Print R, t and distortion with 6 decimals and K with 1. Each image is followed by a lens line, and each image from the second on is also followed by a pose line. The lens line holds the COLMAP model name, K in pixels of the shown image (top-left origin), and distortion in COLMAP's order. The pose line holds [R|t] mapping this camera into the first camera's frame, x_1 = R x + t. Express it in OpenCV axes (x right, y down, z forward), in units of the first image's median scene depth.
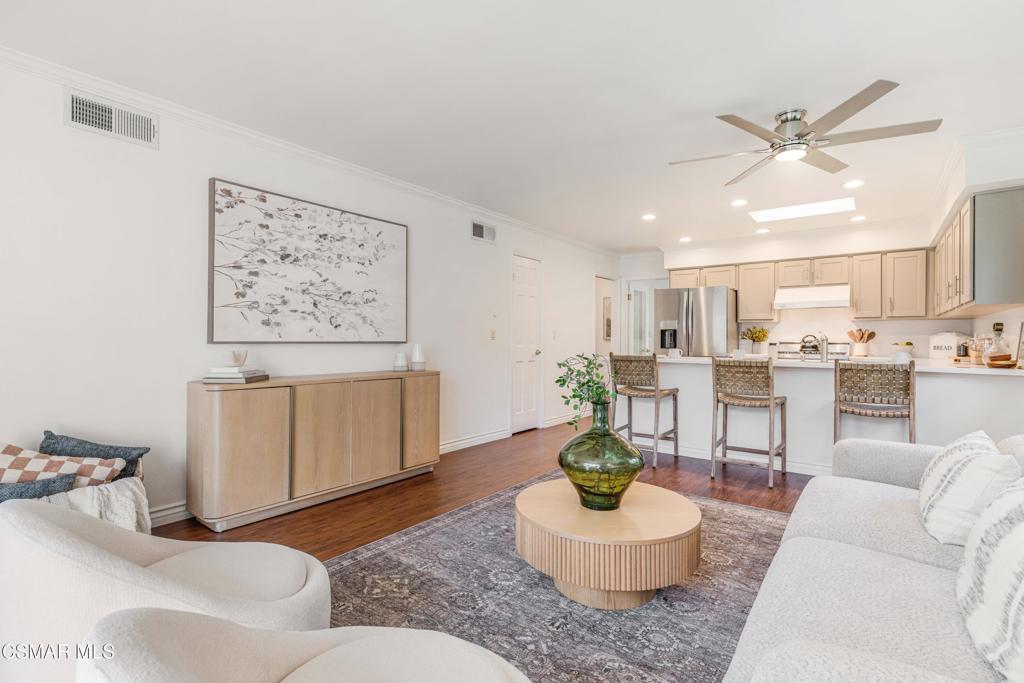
lens RADIAL K [[470.7, 0, 512.8], [0, 470.7, 339.2], [0, 0, 1]] dist [-0.004112, 0.000728]
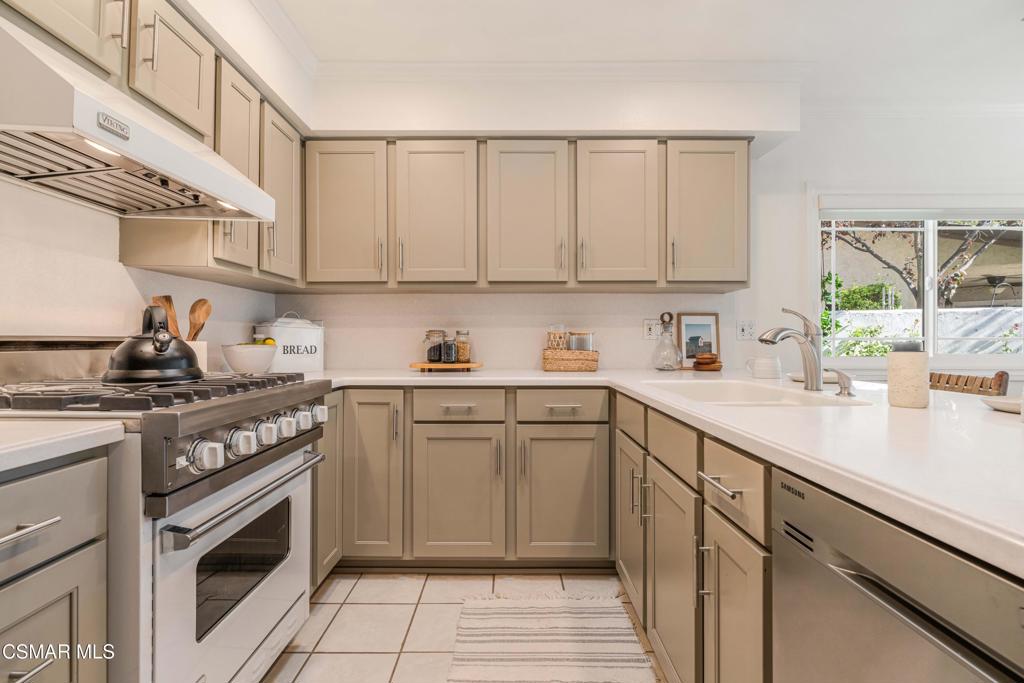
lens RADIAL K [[470.7, 0, 514.1], [0, 470.7, 341.0], [0, 0, 1]] dist [-0.004112, 0.000728]
pose [[-0.605766, -0.006659, 0.795615, 0.563620], [-0.004368, 0.999978, 0.005044, 0.008528], [-0.795631, -0.000420, -0.605782, 1.595653]]
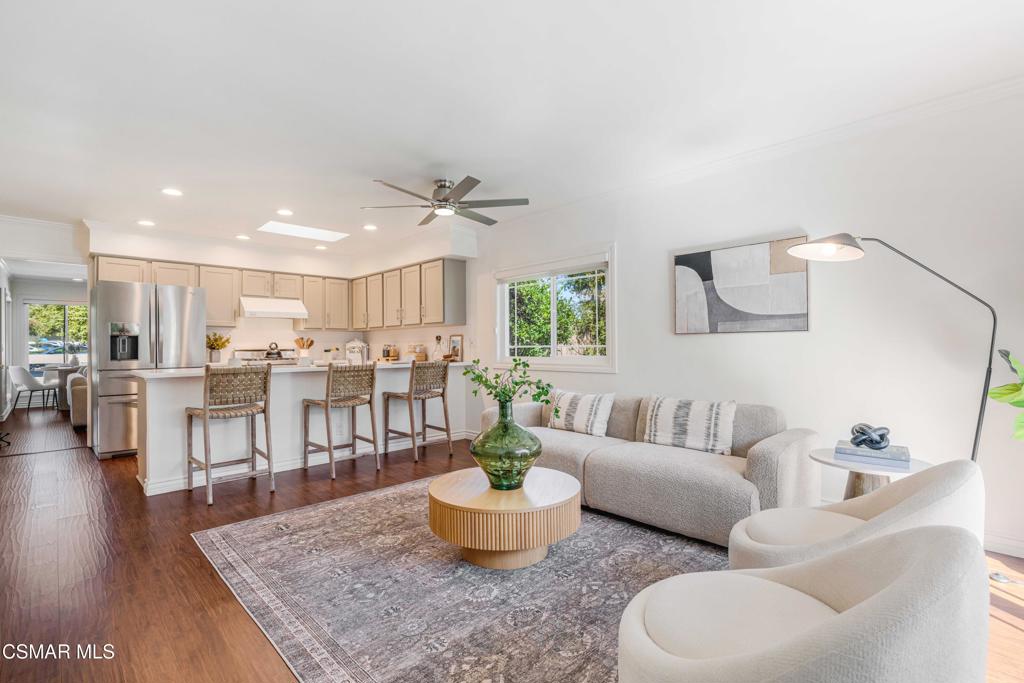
lens RADIAL K [[470.7, 0, 512.1], [0, 470.7, 343.3], [0, 0, 1]] dist [-0.004112, 0.000728]
pose [[0.140784, -0.000618, 0.990040, -0.583336], [0.007625, 0.999971, -0.000460, -0.004198], [-0.990011, 0.007614, 0.140784, 0.482553]]
